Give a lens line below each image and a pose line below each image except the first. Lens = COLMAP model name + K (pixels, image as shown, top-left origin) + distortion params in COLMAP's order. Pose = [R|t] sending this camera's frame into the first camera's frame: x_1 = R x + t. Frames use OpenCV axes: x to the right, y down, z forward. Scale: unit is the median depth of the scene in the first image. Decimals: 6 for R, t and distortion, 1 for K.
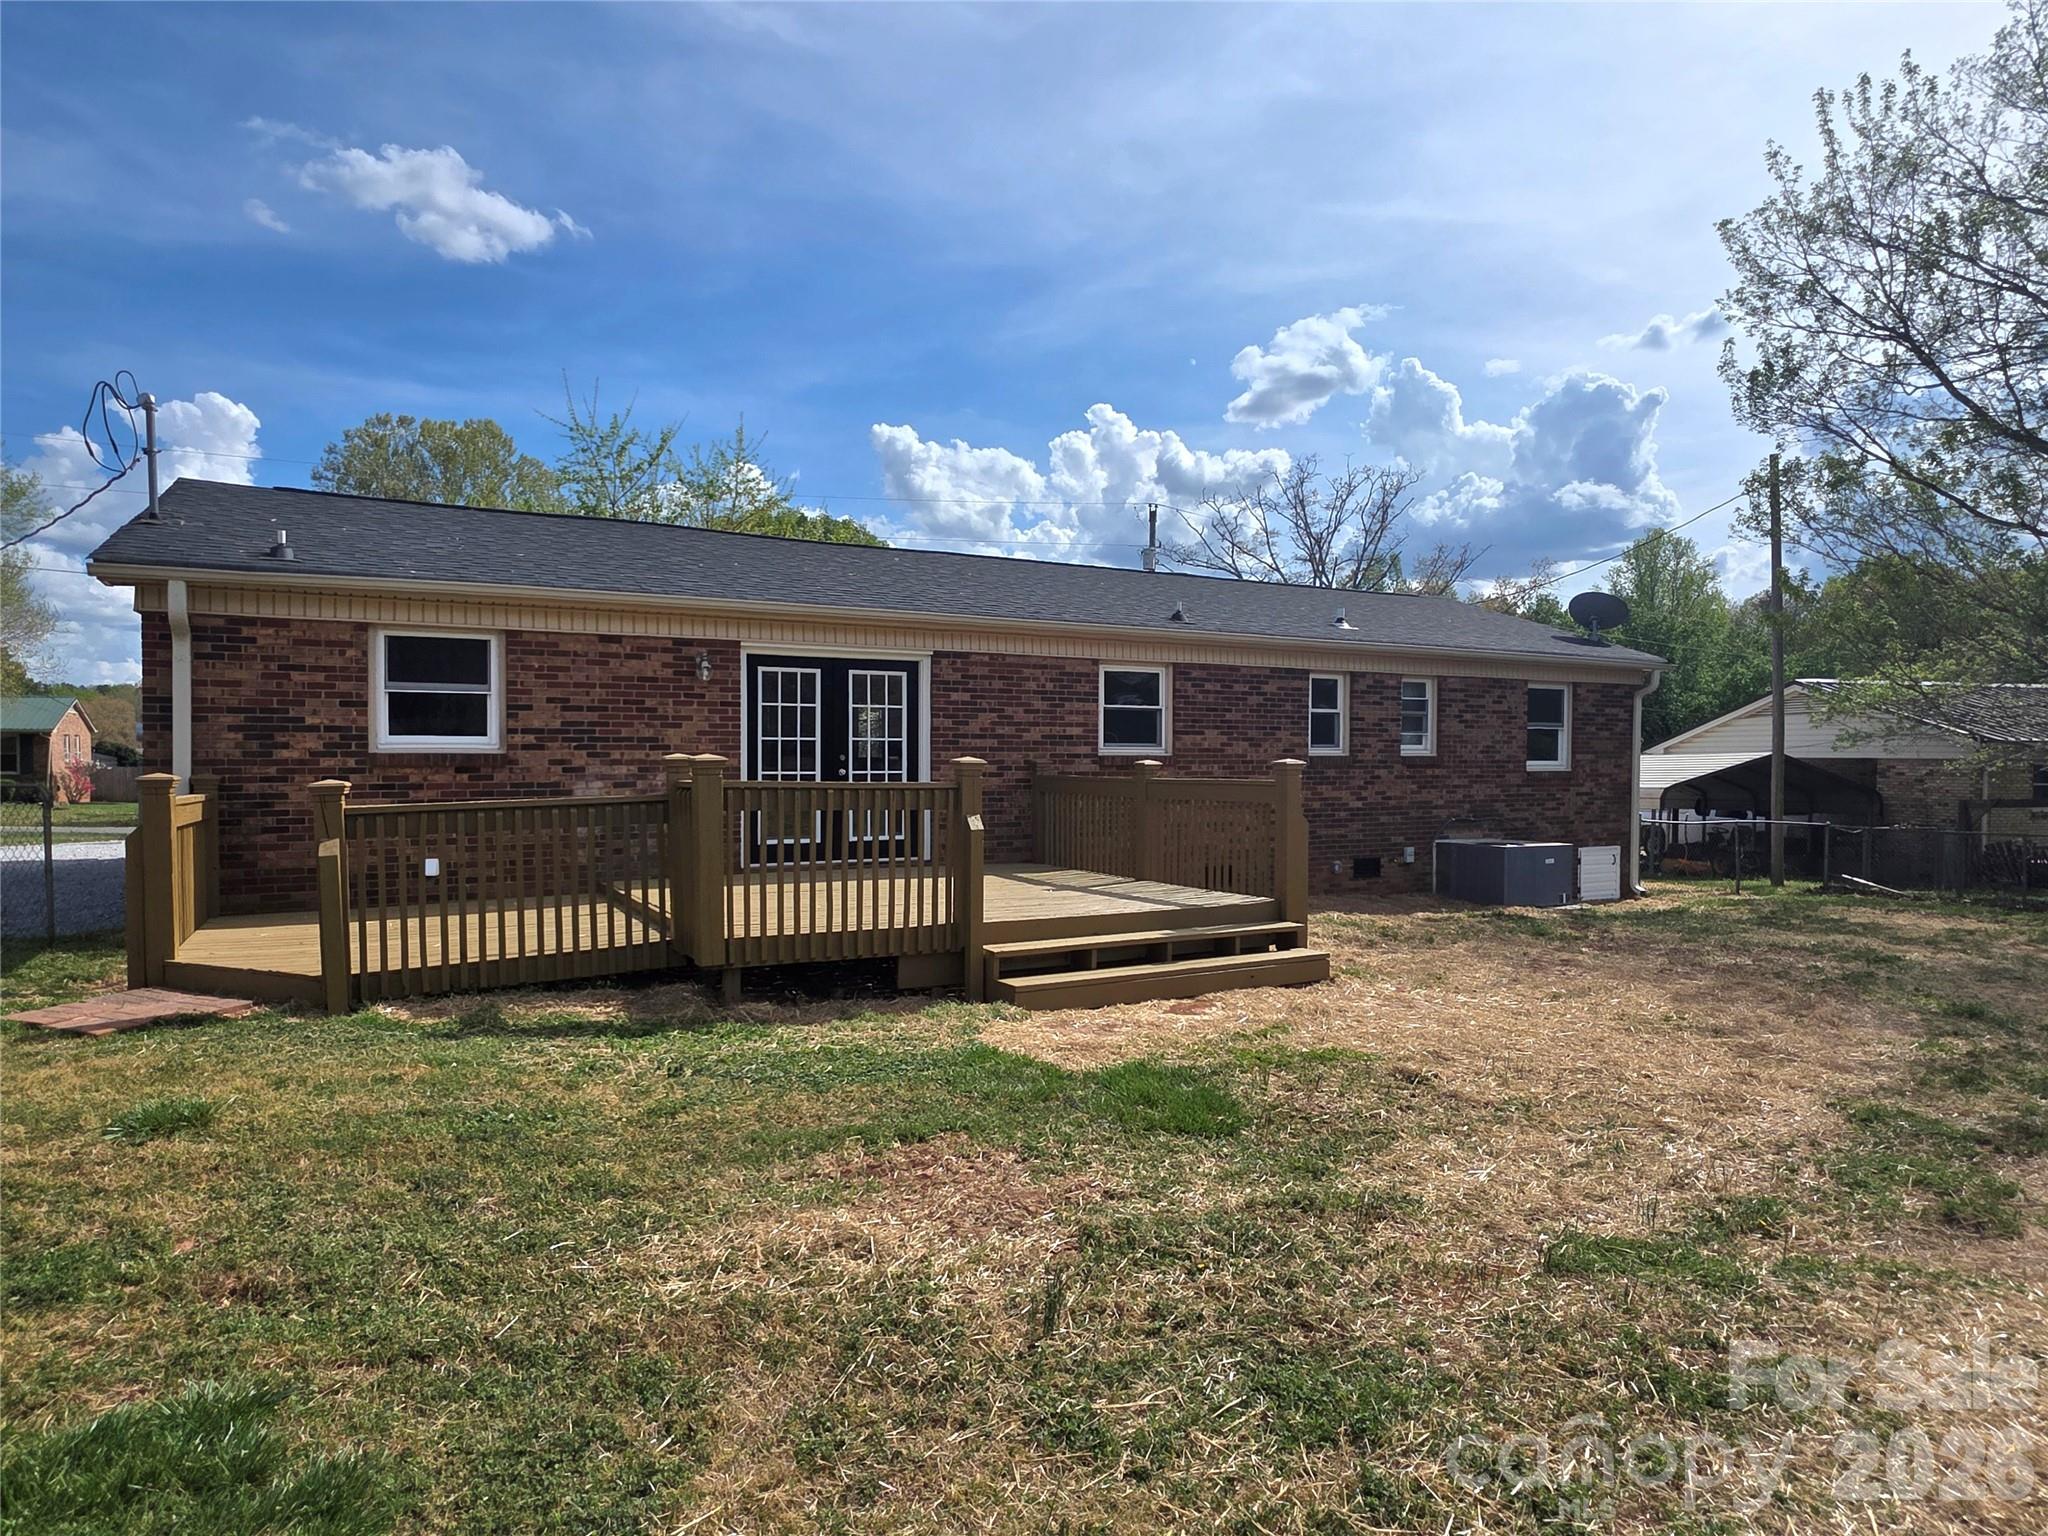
lens RADIAL K [[1159.6, 0, 1022.5], [0, 1159.6, 766.1], [0, 0, 1]] dist [0.007206, 0.001583]
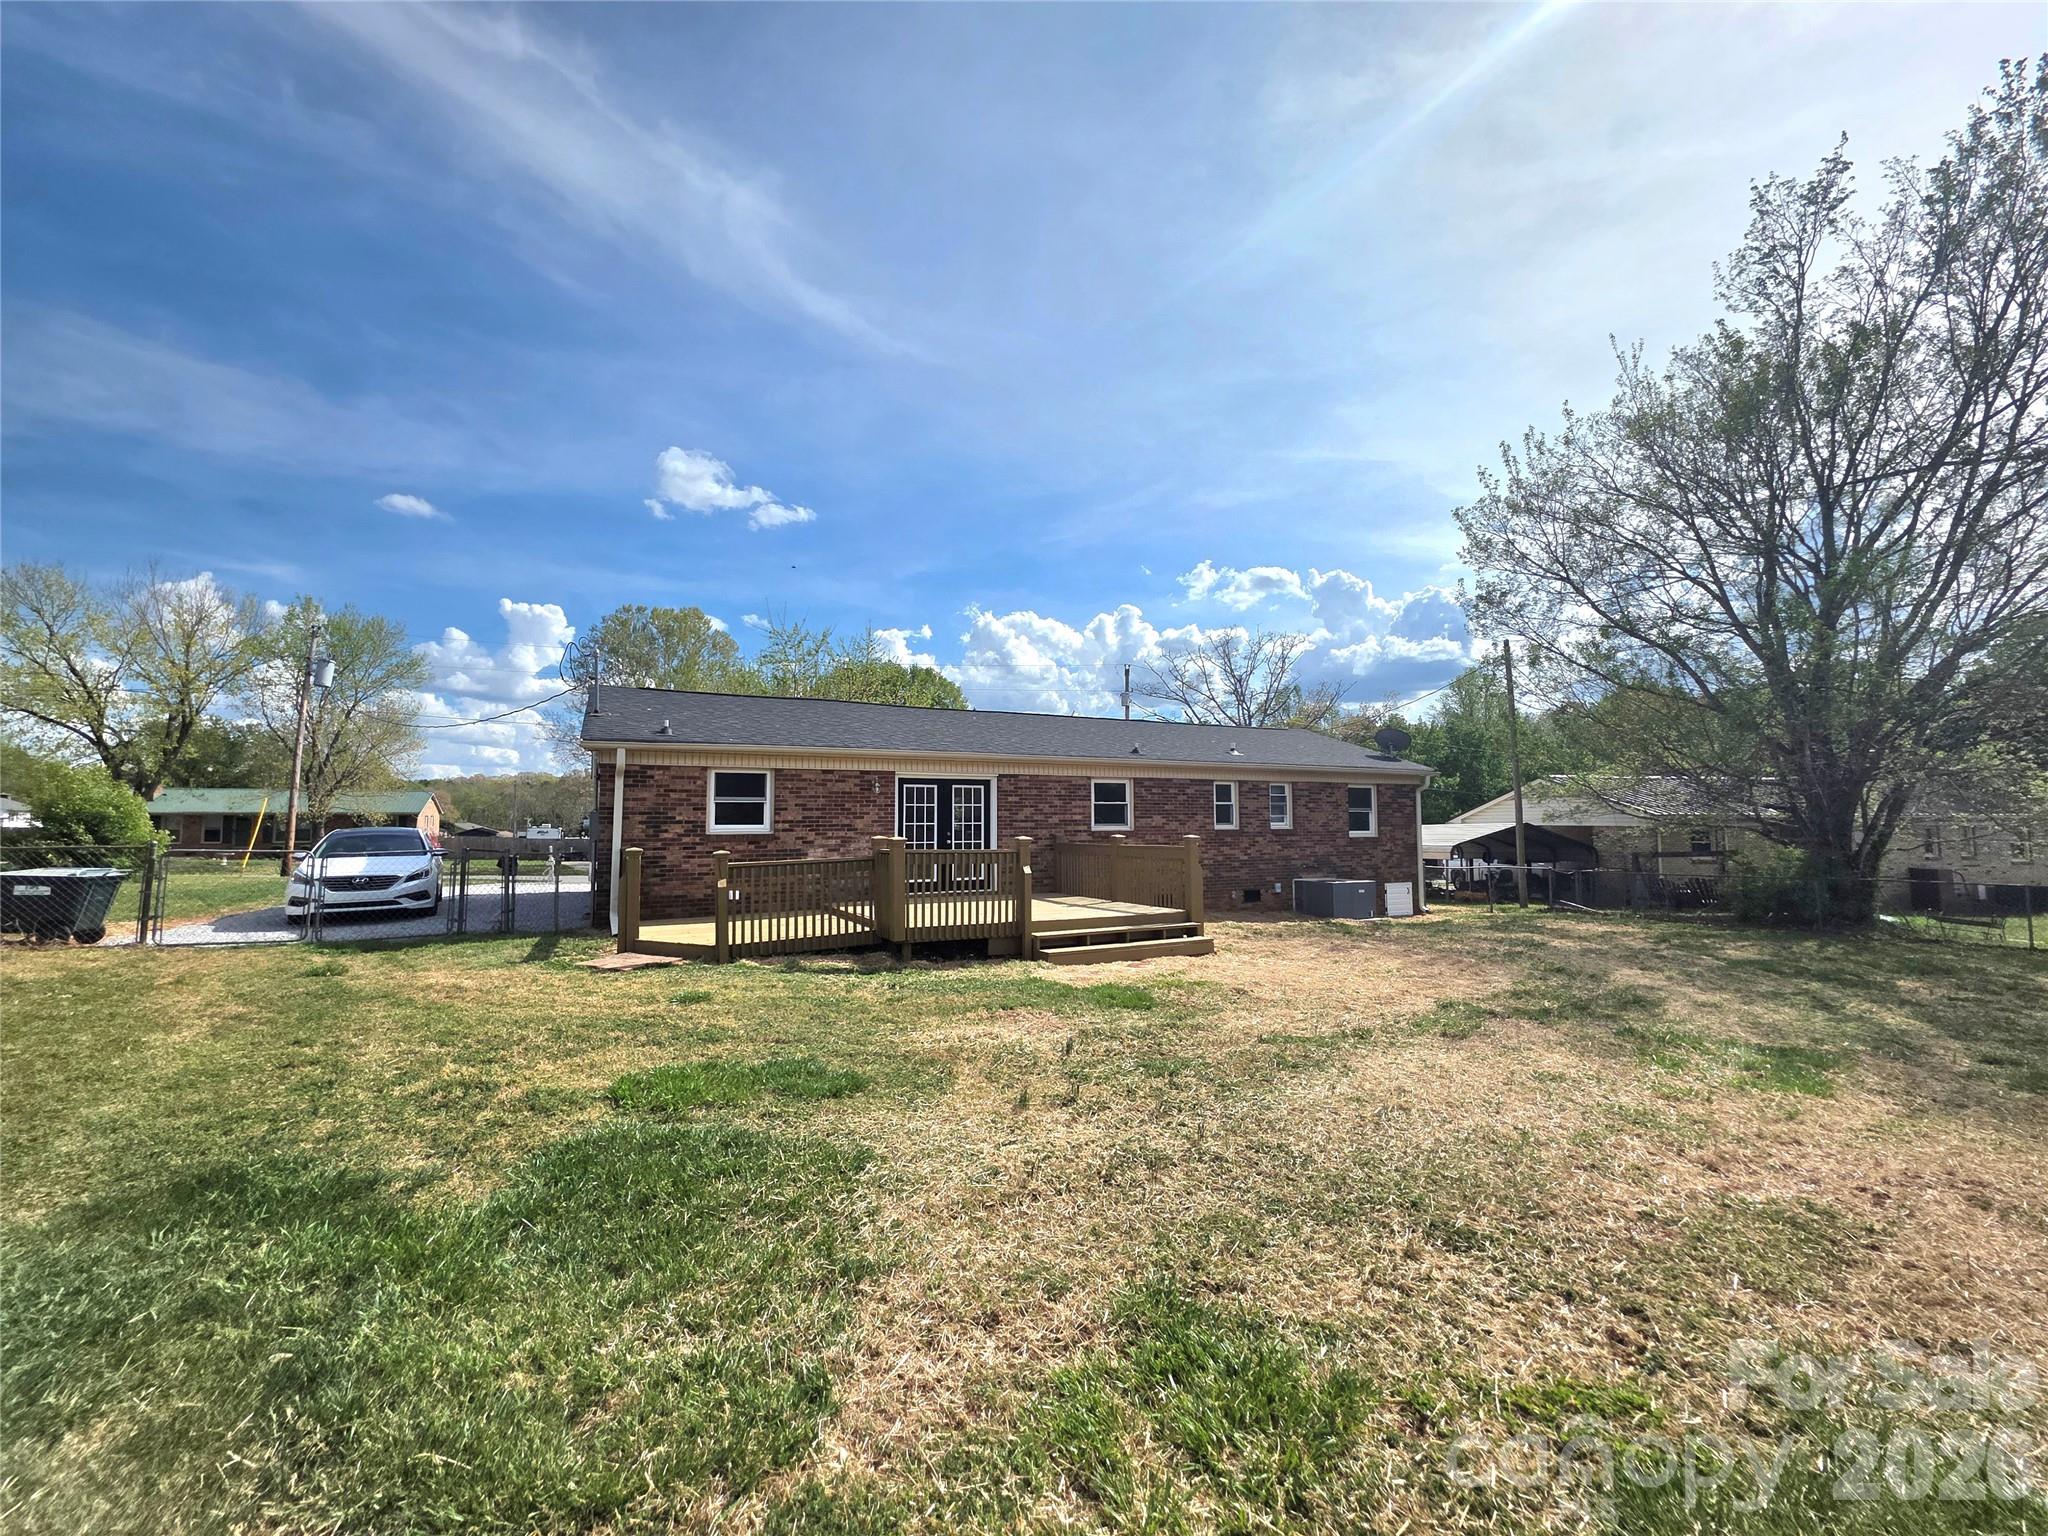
lens RADIAL K [[815.2, 0, 1013.6], [0, 815.2, 755.7], [0, 0, 1]] dist [-0.000862, 0.000275]
pose [[0.999324, -0.010126, -0.035340, -0.008363], [0.006868, 0.995816, -0.091118, -0.012500], [0.036114, 0.090814, 0.995213, -0.272145]]
